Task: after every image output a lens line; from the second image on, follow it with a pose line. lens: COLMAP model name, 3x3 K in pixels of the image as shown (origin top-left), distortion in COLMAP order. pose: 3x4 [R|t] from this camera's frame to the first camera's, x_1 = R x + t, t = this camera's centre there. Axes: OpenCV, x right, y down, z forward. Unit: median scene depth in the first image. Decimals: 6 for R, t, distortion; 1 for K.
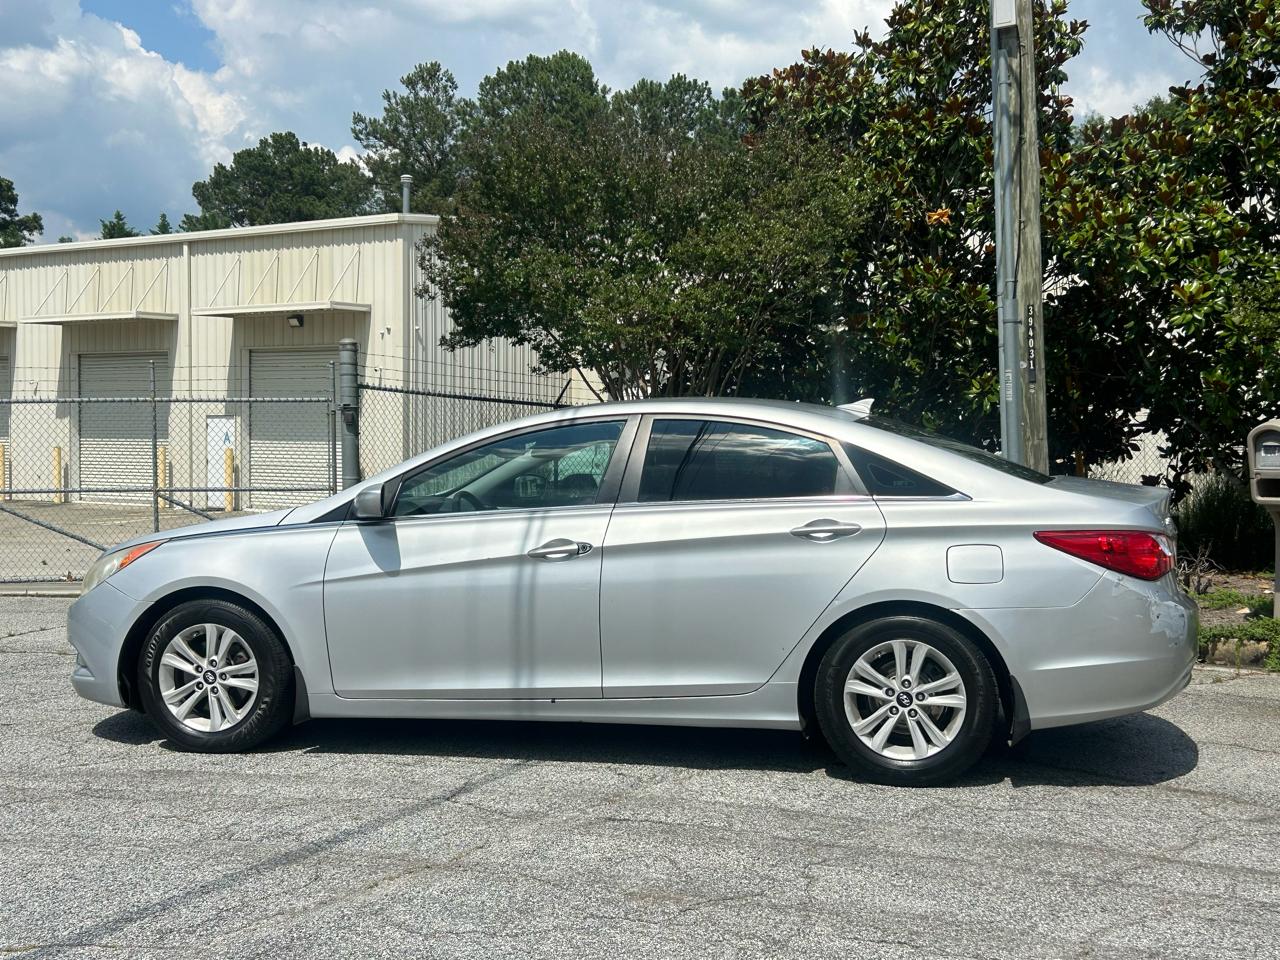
lens RADIAL K [[1578.0, 0, 639.6], [0, 1578.0, 502.5], [0, 0, 1]] dist [0.158236, -0.422903]
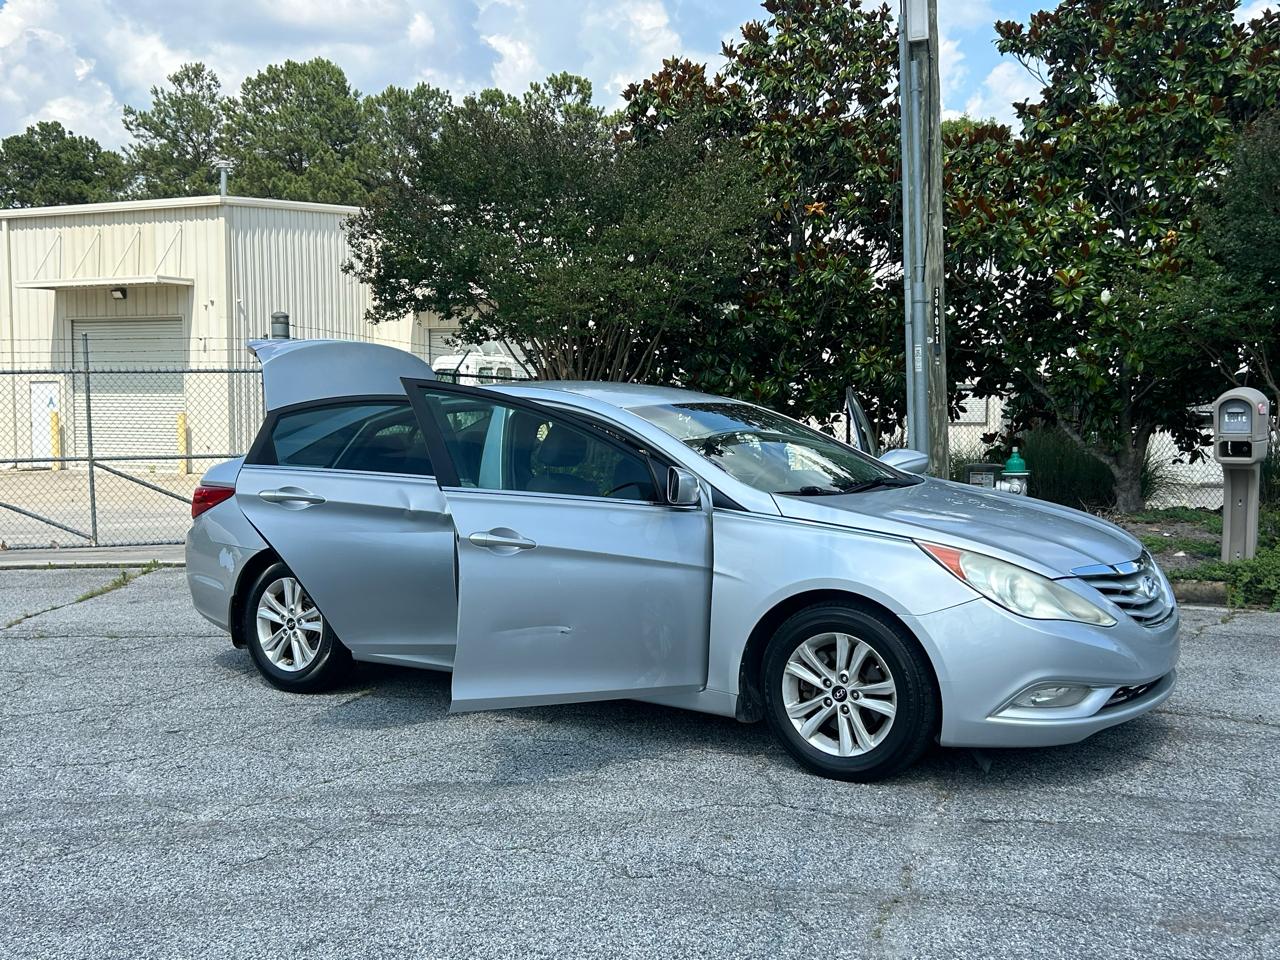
lens RADIAL K [[1319.6, 0, 653.3], [0, 1319.6, 493.7], [0, 0, 1]] dist [0.059636, -0.092873]
pose [[0.978375, -0.021690, 0.205700, -0.123814], [0.014866, 0.999288, 0.034663, -0.009644], [-0.206306, -0.030856, 0.978001, 0.085928]]
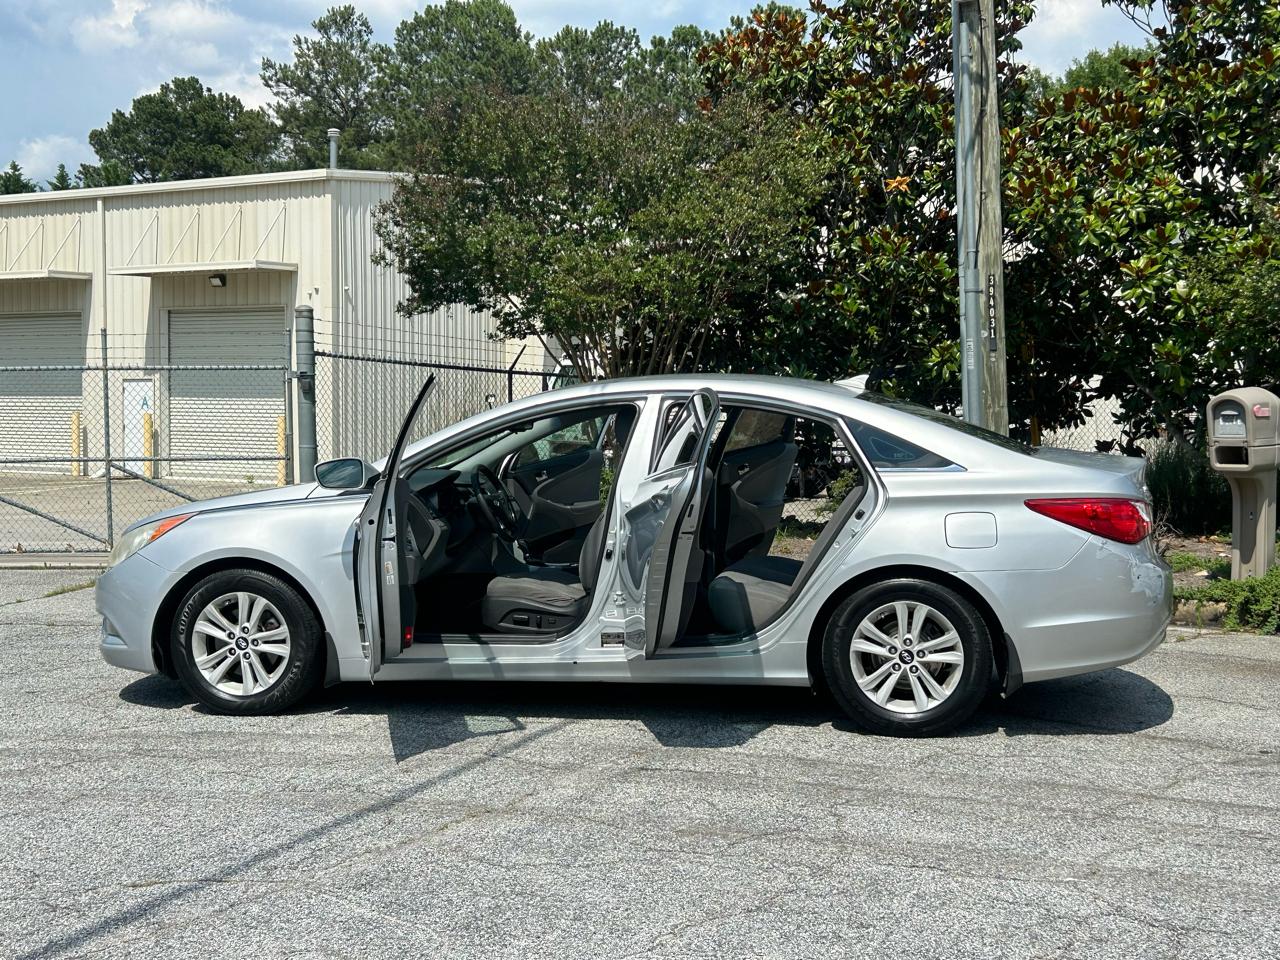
lens RADIAL K [[1644.7, 0, 640.0], [0, 1644.7, 480.0], [0, 0, 1]] dist [0.197321, -0.627922]
pose [[0.998876, -0.004983, 0.047141, -0.023943], [0.004596, 0.999955, 0.008310, -0.002228], [-0.047180, -0.008084, 0.998854, -0.041062]]
